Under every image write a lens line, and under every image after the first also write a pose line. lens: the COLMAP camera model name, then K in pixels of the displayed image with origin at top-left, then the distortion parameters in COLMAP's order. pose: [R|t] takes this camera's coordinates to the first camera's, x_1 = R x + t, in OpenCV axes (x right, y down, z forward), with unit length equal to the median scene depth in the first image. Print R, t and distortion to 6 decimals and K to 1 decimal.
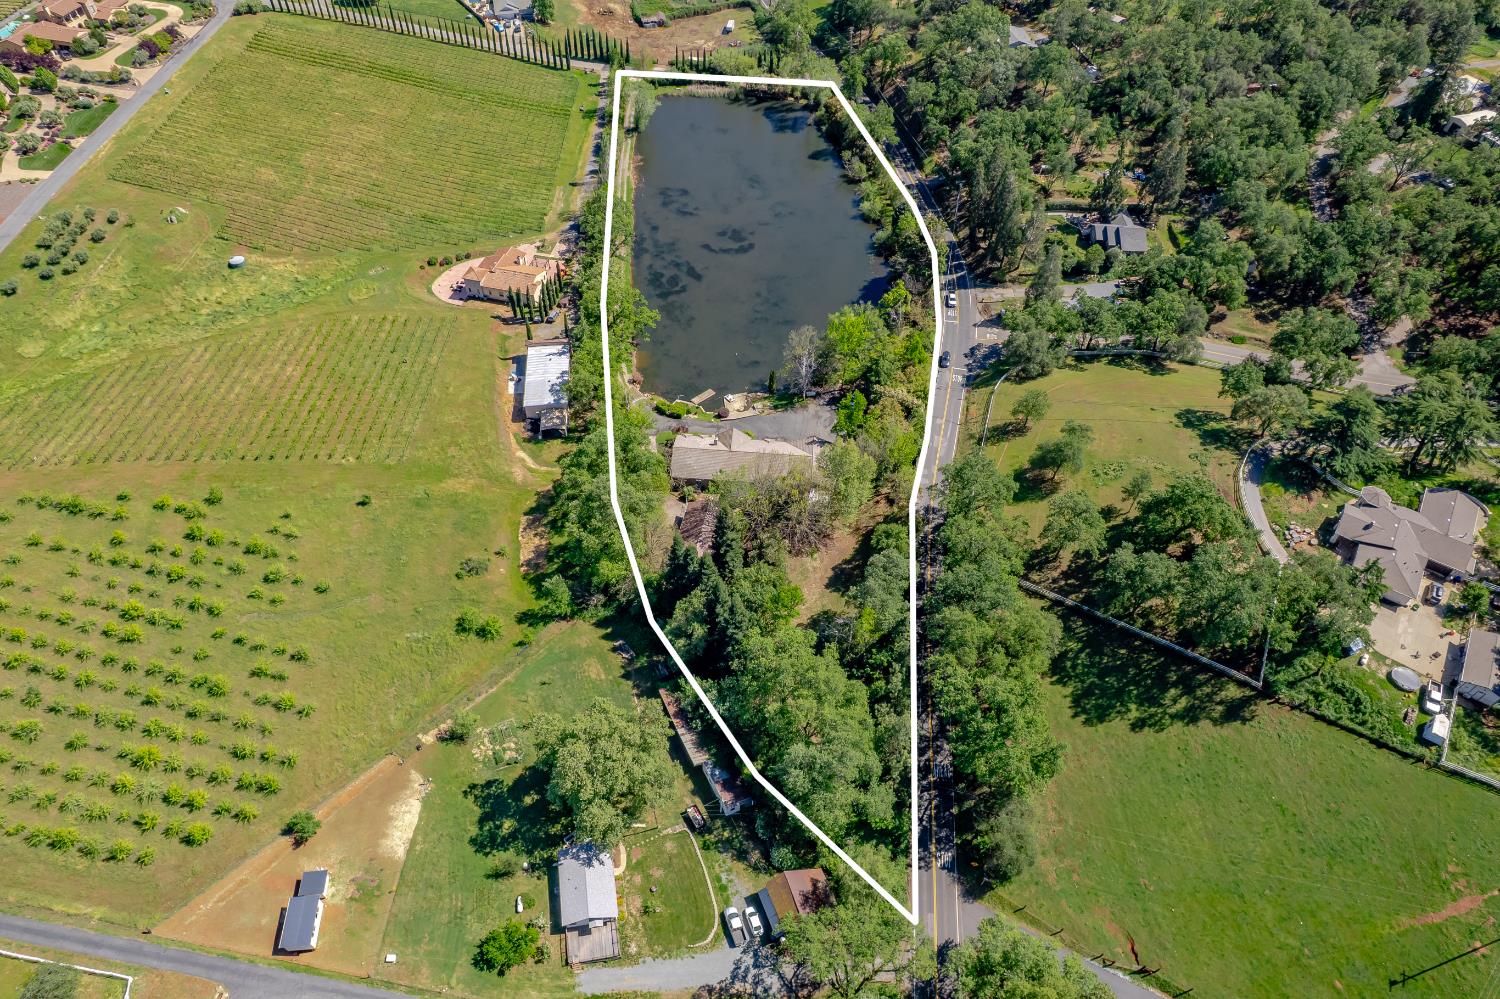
lens RADIAL K [[969.1, 0, 751.1], [0, 969.1, 521.8], [0, 0, 1]] dist [-0.078107, 0.068823]
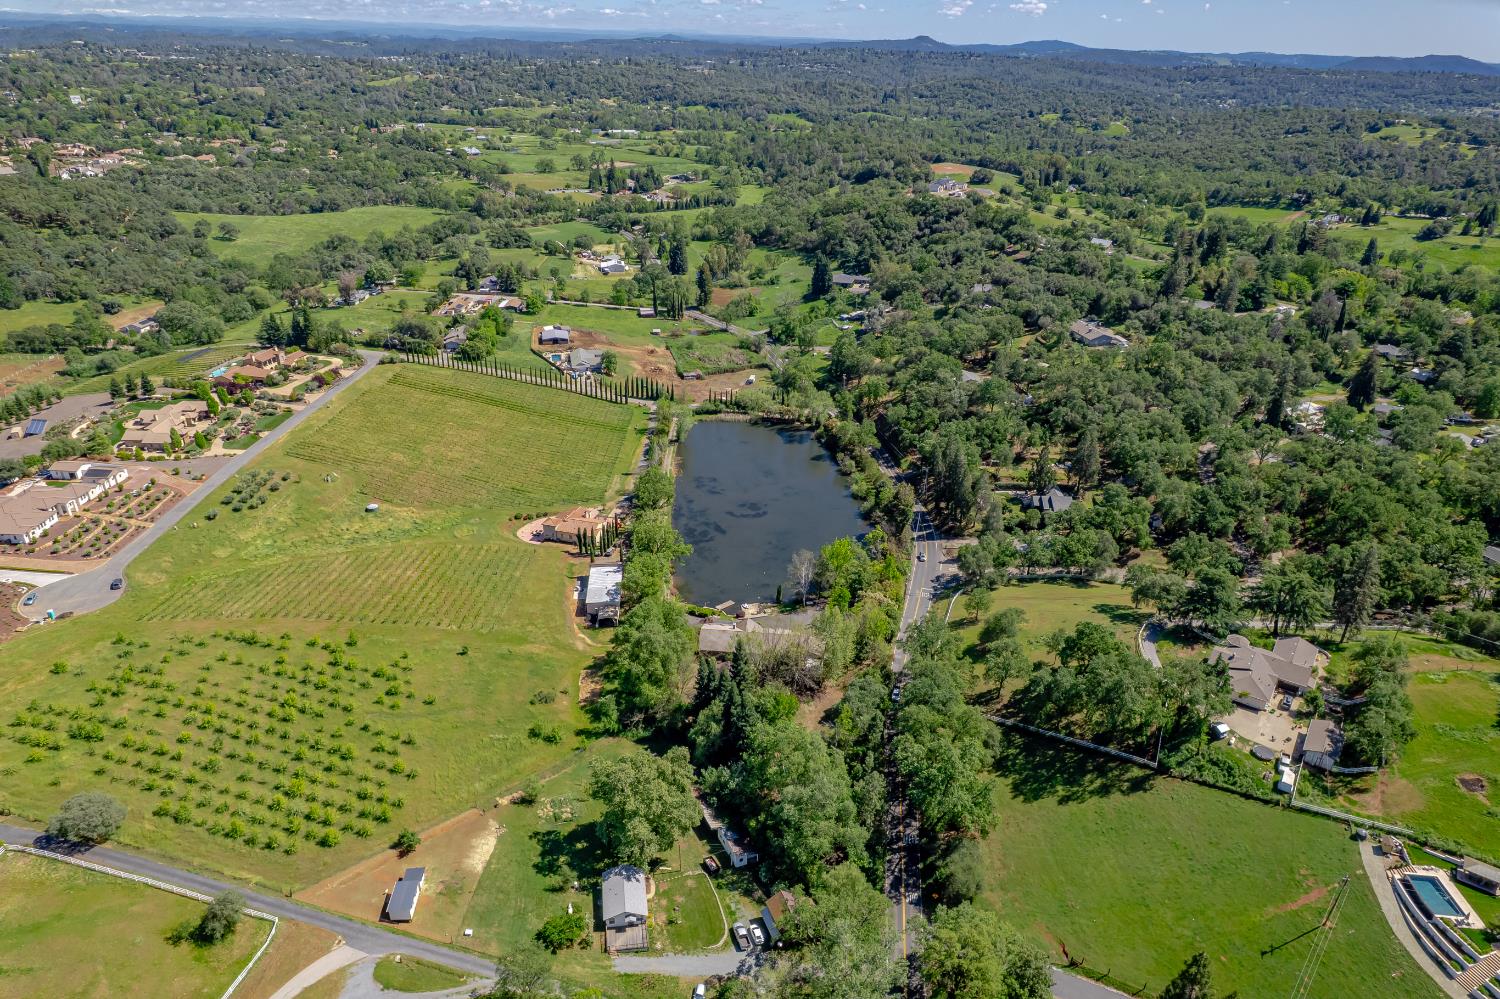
lens RADIAL K [[983.2, 0, 750.0], [0, 983.2, 499.5], [0, 0, 1]] dist [-0.046921, 0.001088]
pose [[0.999686, 0.006039, -0.024332, 0.016282], [-0.015328, 0.915257, -0.402579, 0.307191], [0.019839, 0.402825, 0.915062, -0.280754]]
